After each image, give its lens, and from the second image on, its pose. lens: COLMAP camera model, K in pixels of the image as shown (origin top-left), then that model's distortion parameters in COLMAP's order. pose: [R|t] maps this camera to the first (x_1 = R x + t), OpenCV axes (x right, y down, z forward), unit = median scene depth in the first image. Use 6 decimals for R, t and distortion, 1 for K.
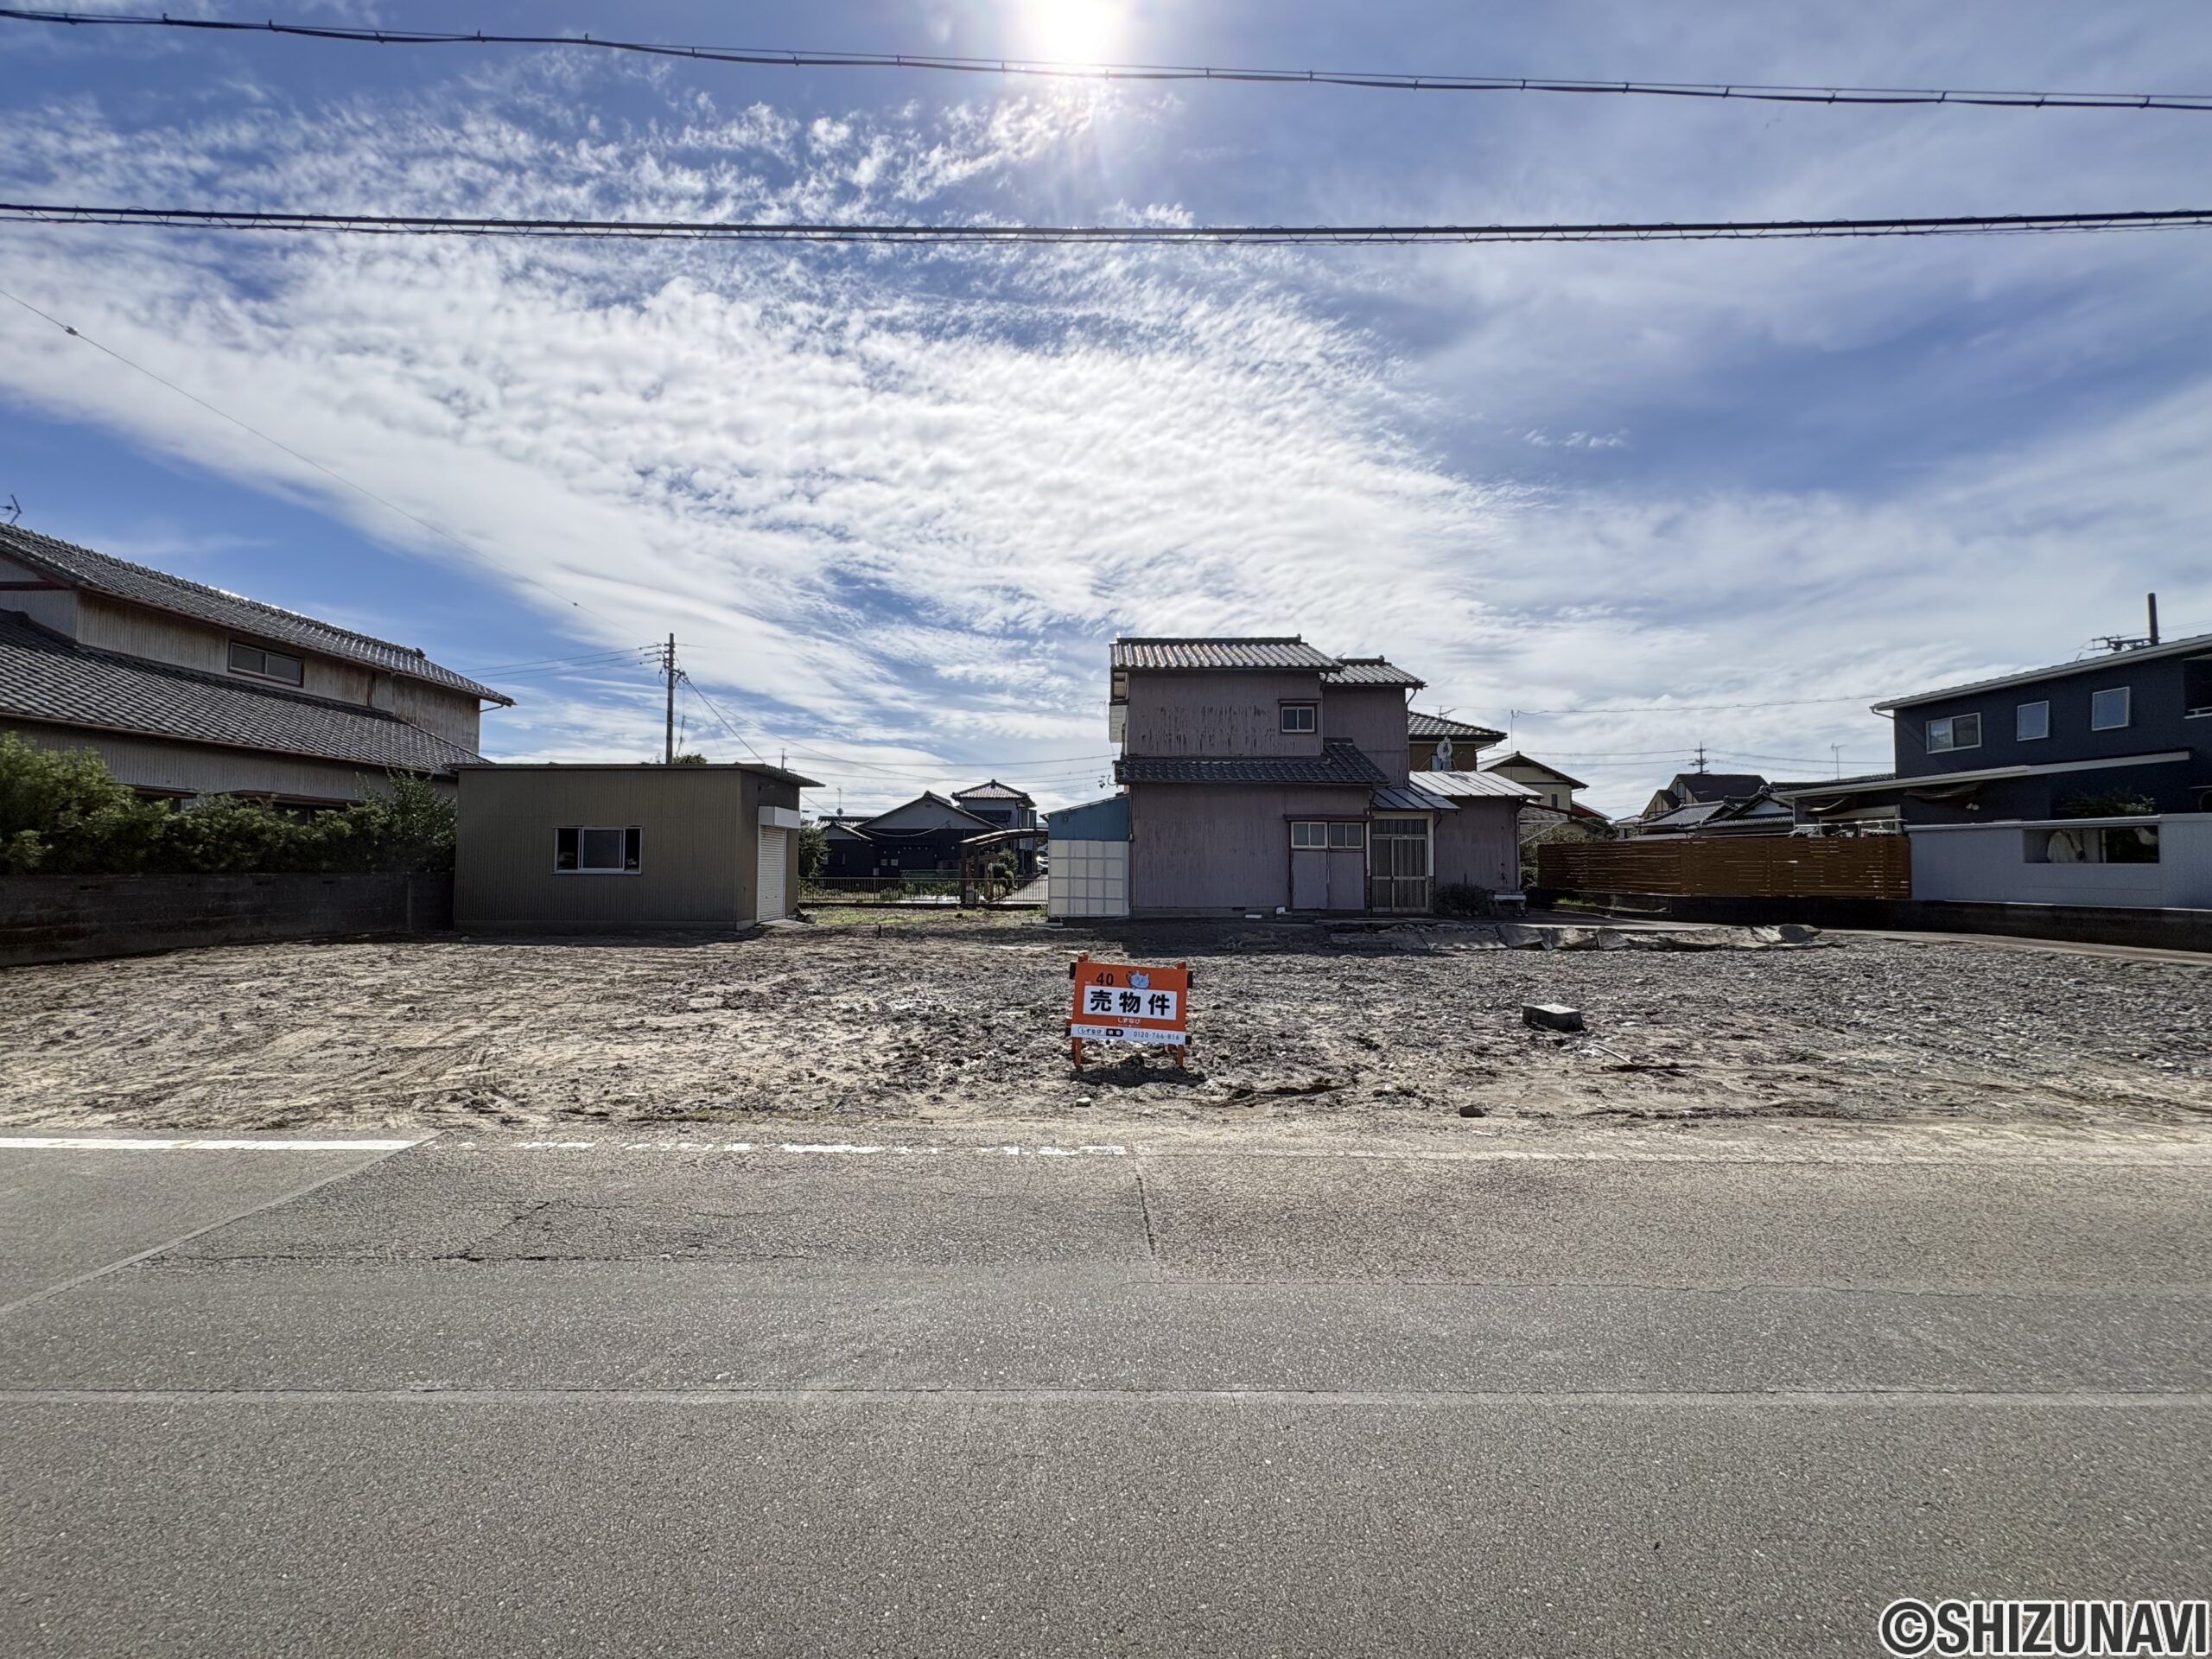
lens RADIAL K [[880.1, 0, 1106.4], [0, 880.1, 826.1], [0, 0, 1]] dist [-0.000360, 0.000339]
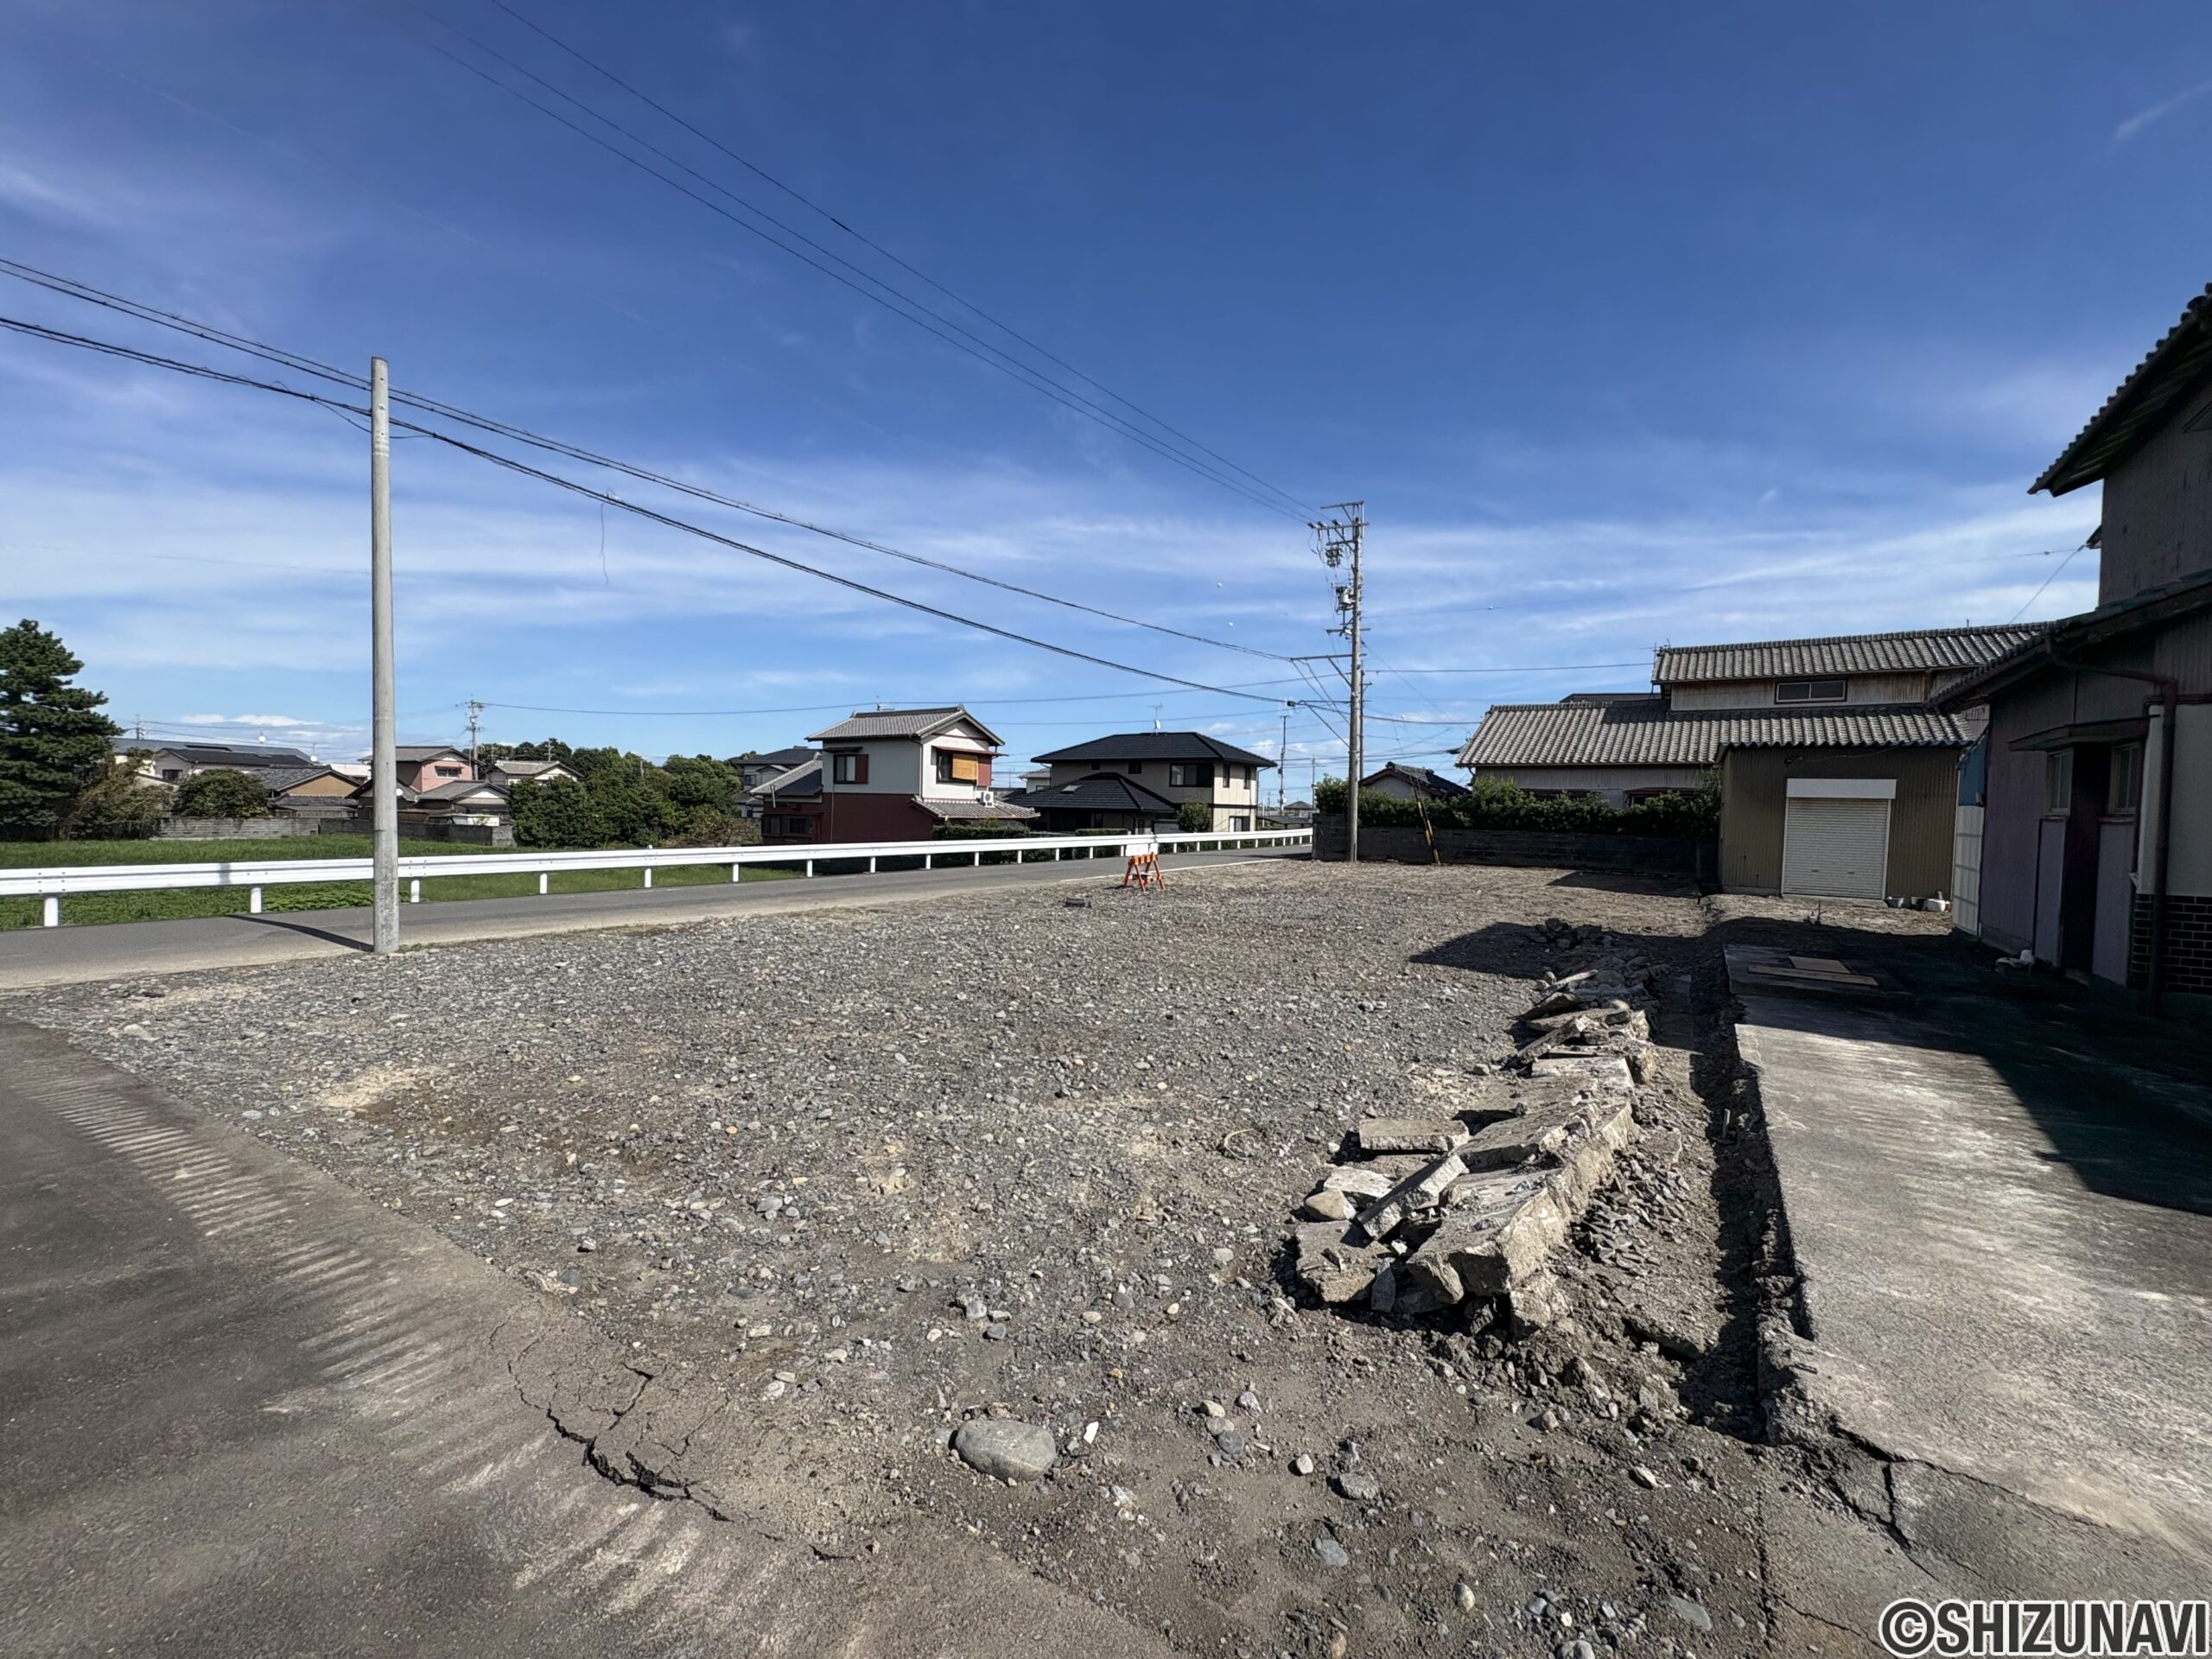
lens RADIAL K [[880.1, 0, 1102.5], [0, 880.1, 825.7], [0, 0, 1]] dist [-0.000360, 0.000339]
pose [[-0.576918, -0.001027, -0.816801, 0.784283], [0.008965, 0.999931, -0.007589, 0.028079], [0.816753, -0.011701, -0.576869, 0.827132]]
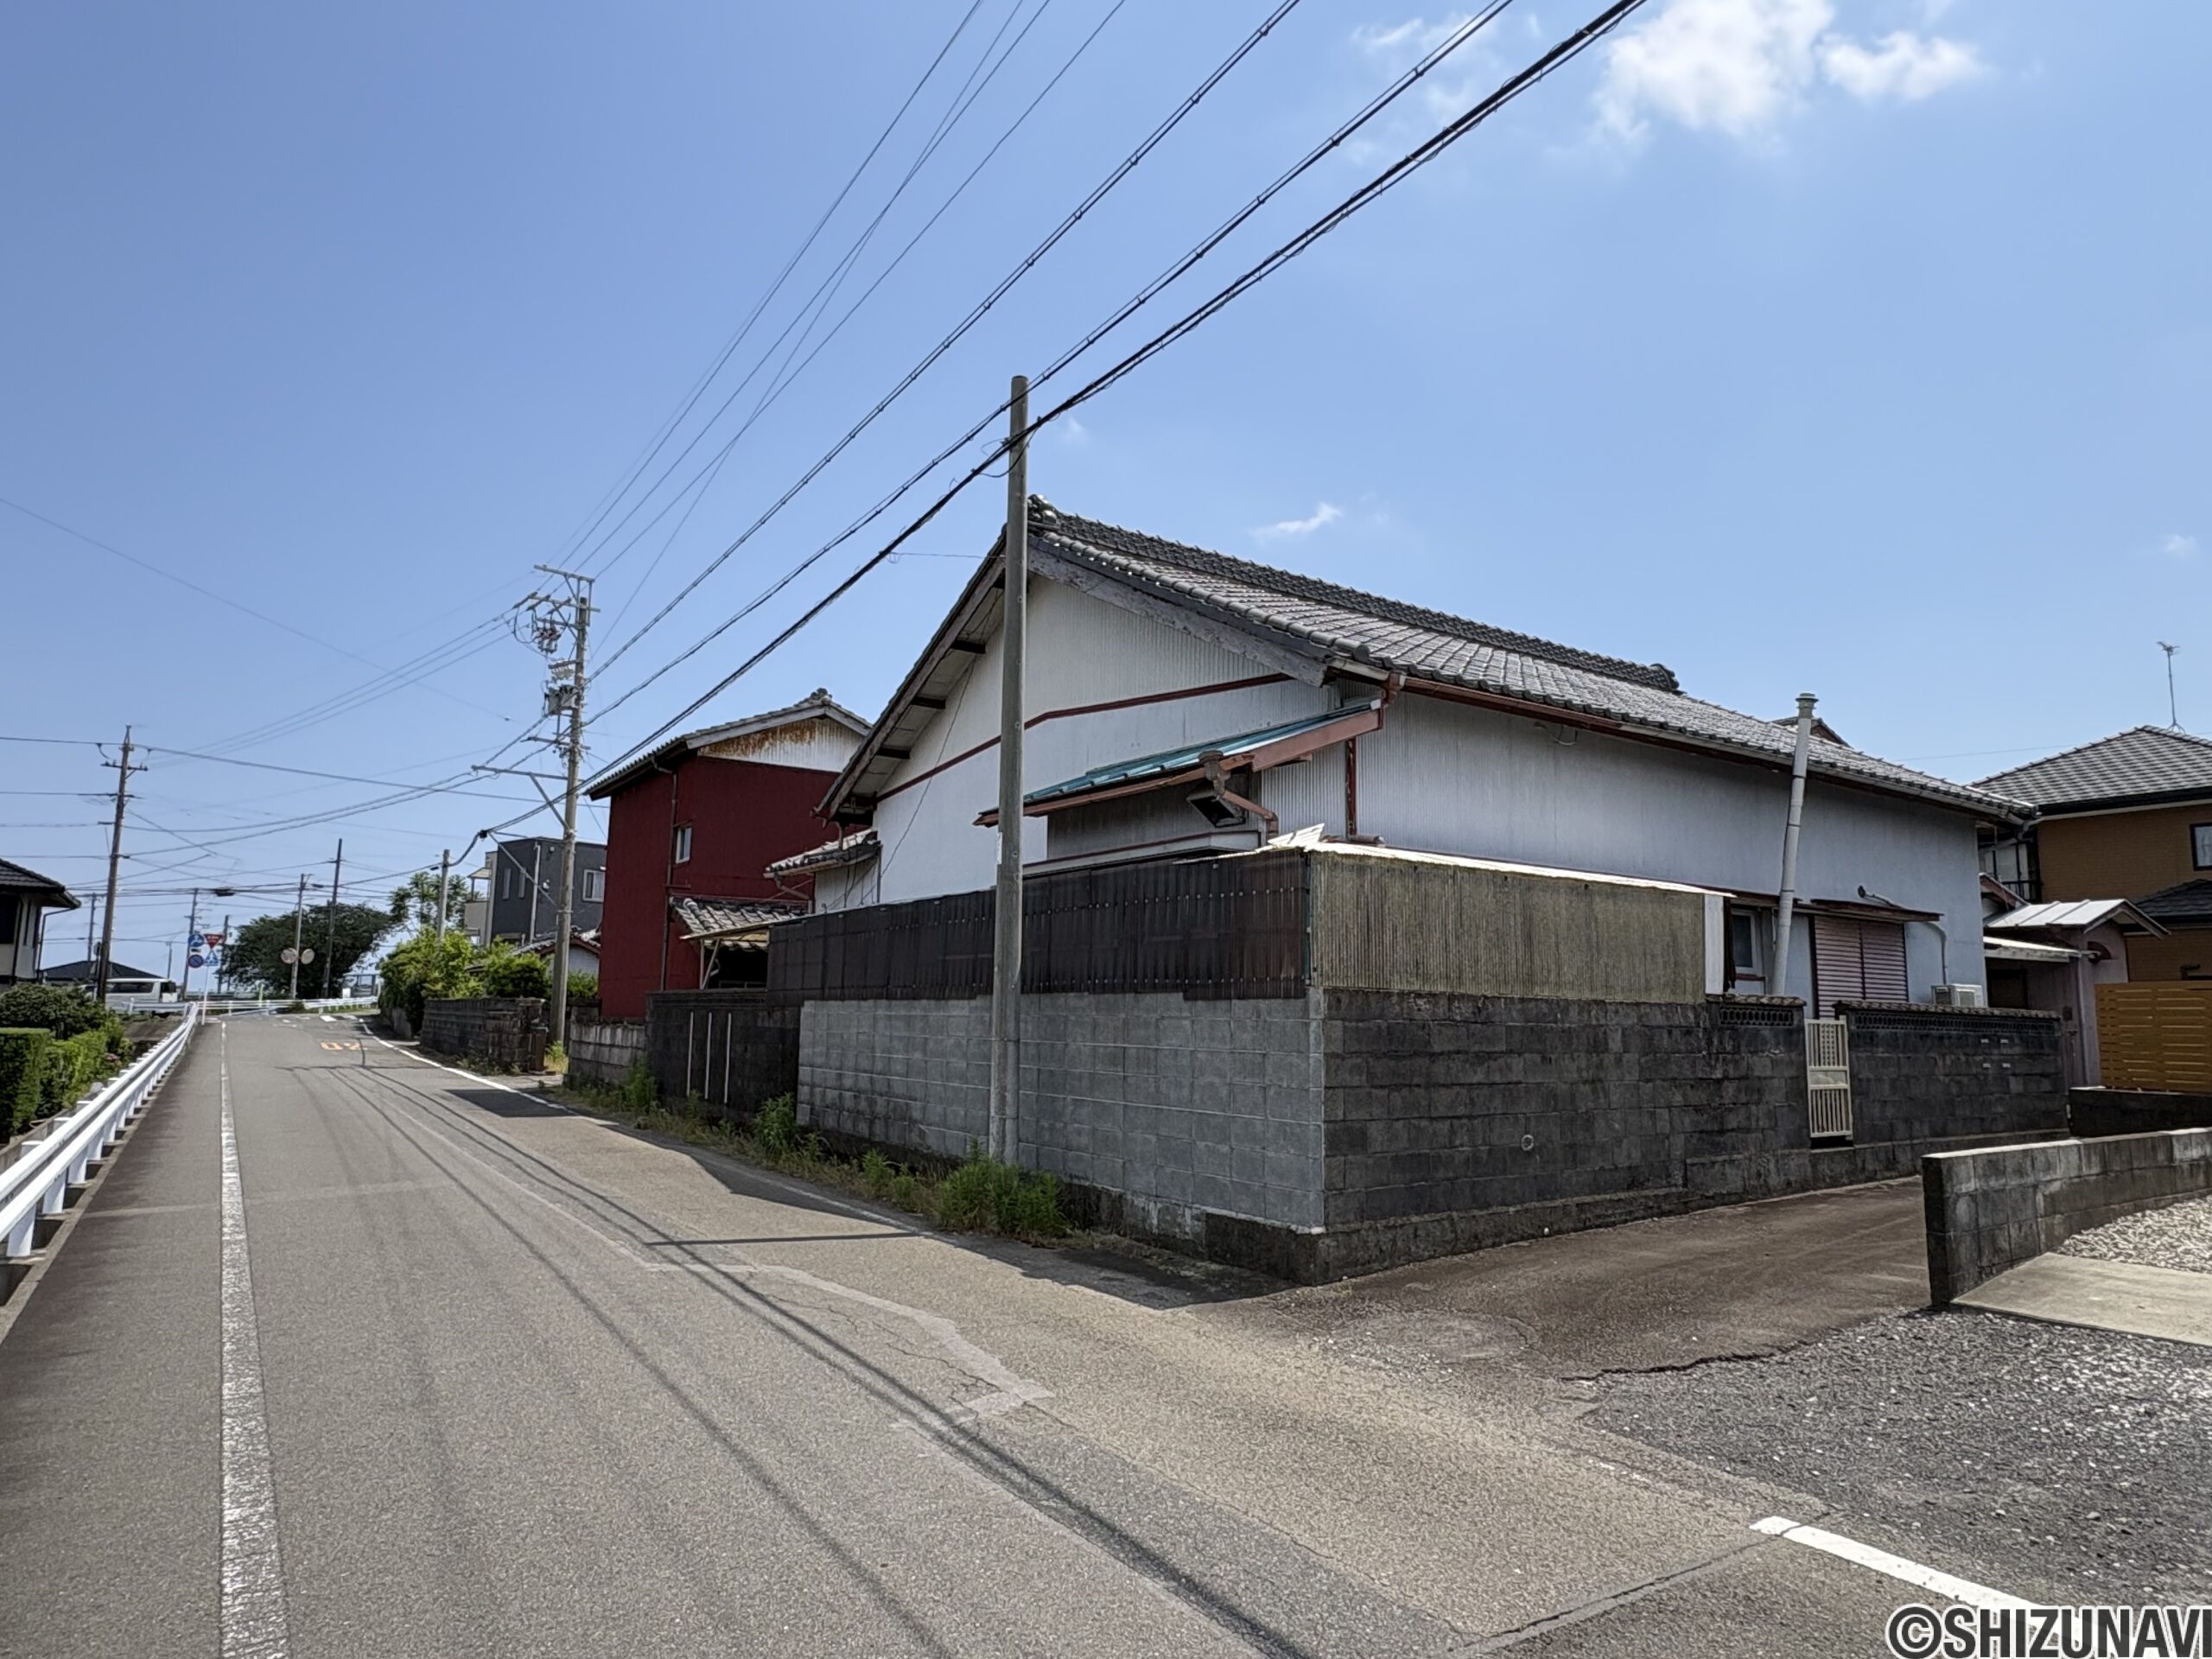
lens RADIAL K [[1340.9, 0, 1119.5], [0, 1340.9, 847.7], [0, 0, 1]] dist [0.000127, -0.004128]
pose [[0.539458, -0.100945, -0.835940, 1.044078], [0.018909, 0.993990, -0.107827, 0.007536], [0.841800, 0.042361, 0.538125, 0.035826]]
